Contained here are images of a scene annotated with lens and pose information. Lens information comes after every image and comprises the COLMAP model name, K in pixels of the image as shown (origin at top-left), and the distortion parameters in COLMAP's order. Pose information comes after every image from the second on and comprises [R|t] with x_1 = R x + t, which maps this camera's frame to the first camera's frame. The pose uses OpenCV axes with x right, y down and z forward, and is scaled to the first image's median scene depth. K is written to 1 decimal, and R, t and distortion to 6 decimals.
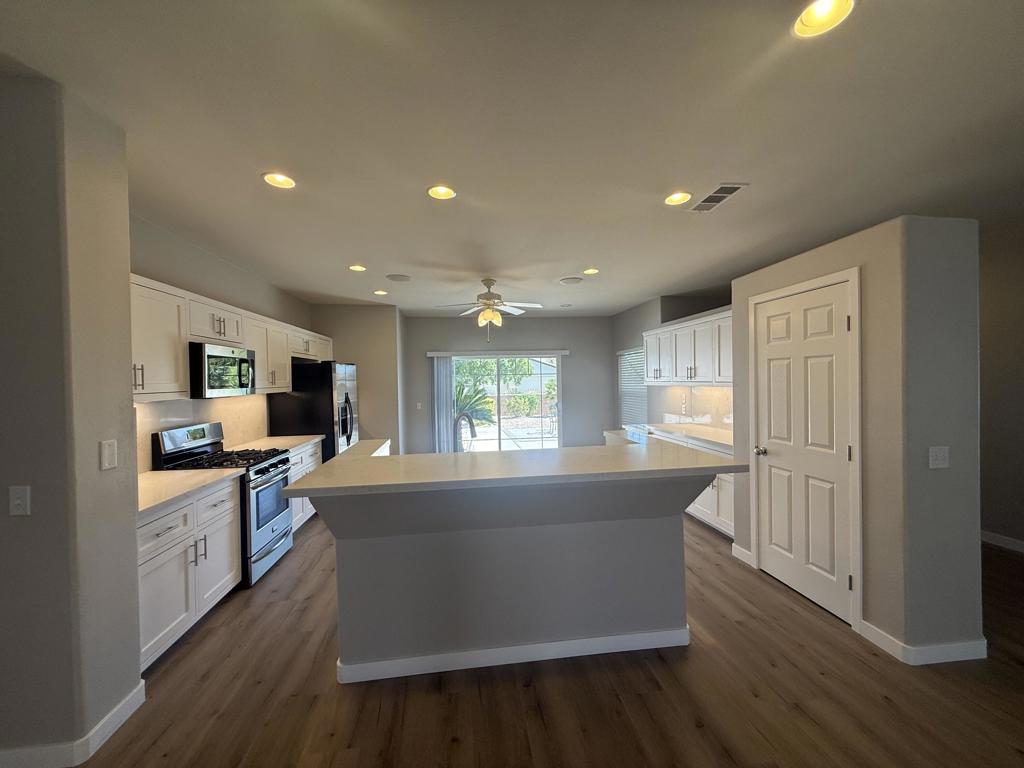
lens RADIAL K [[410.0, 0, 503.2], [0, 410.0, 383.4], [0, 0, 1]] dist [0.000988, -0.000348]
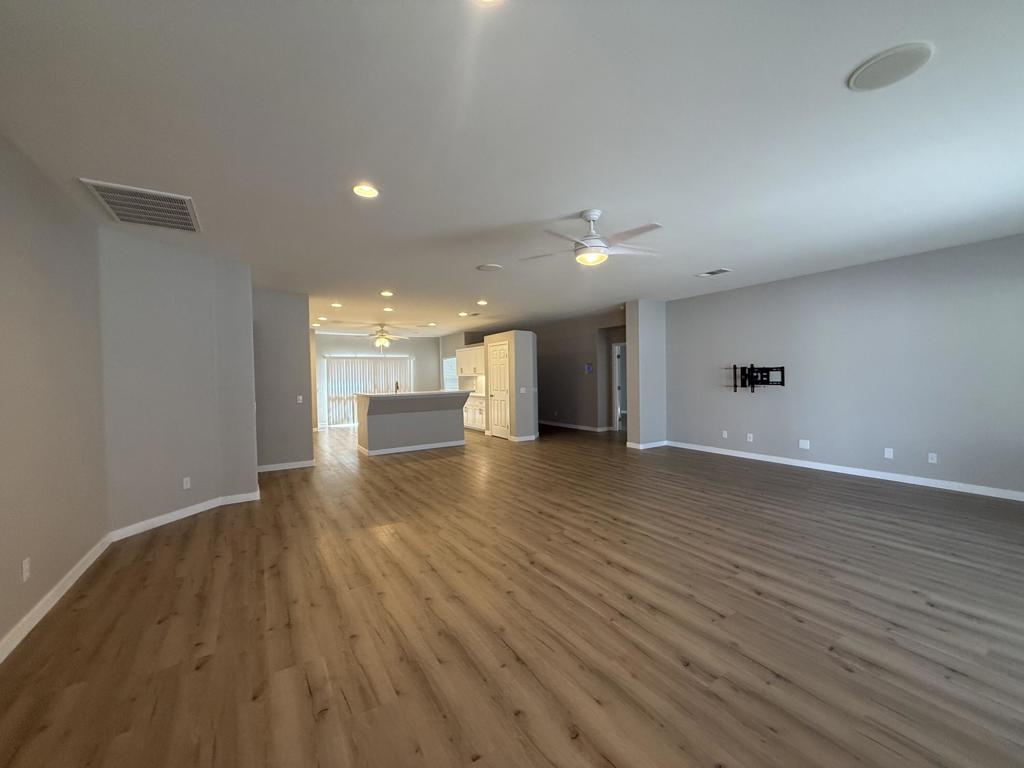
lens RADIAL K [[410.0, 0, 509.8], [0, 410.0, 387.5], [0, 0, 1]] dist [0.000988, -0.000348]
pose [[0.905972, -0.012515, 0.423152, -0.450996], [0.007015, 0.999870, 0.014552, 0.055682], [-0.423279, -0.010215, 0.905942, -1.555234]]
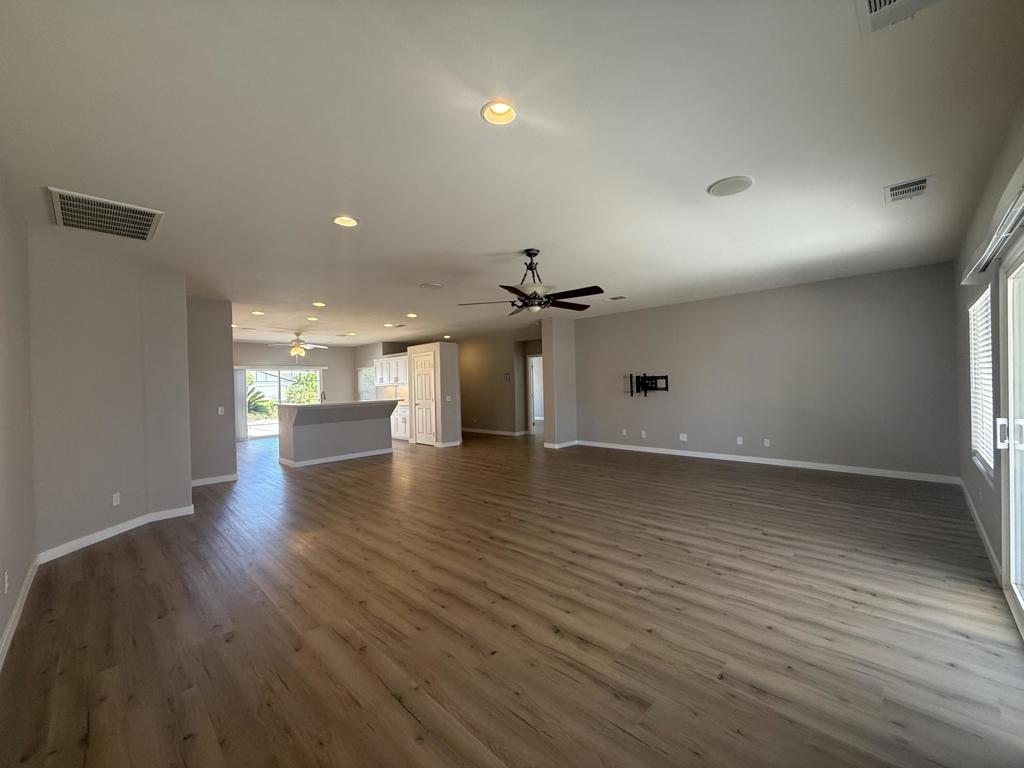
lens RADIAL K [[410.0, 0, 511.2], [0, 410.0, 389.0], [0, 0, 1]] dist [0.000988, -0.000348]
pose [[0.781211, -0.011736, 0.624157, -0.648602], [0.018208, 0.999826, -0.003989, 0.064629], [-0.624002, 0.014481, 0.781289, -1.643368]]
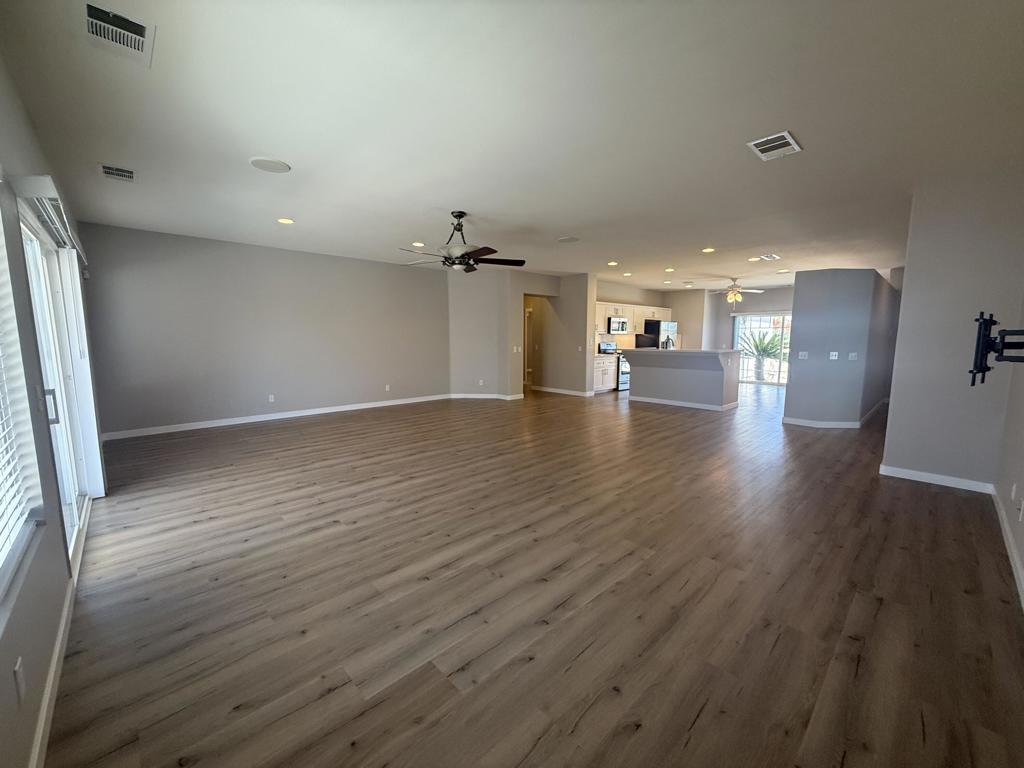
lens RADIAL K [[410.0, 0, 513.5], [0, 410.0, 387.5], [0, 0, 1]] dist [0.000988, -0.000348]
pose [[0.595263, 0.118730, -0.794711, 1.307586], [-0.018952, 0.990823, 0.133833, 0.032428], [0.803308, -0.064604, 0.592050, -1.431325]]
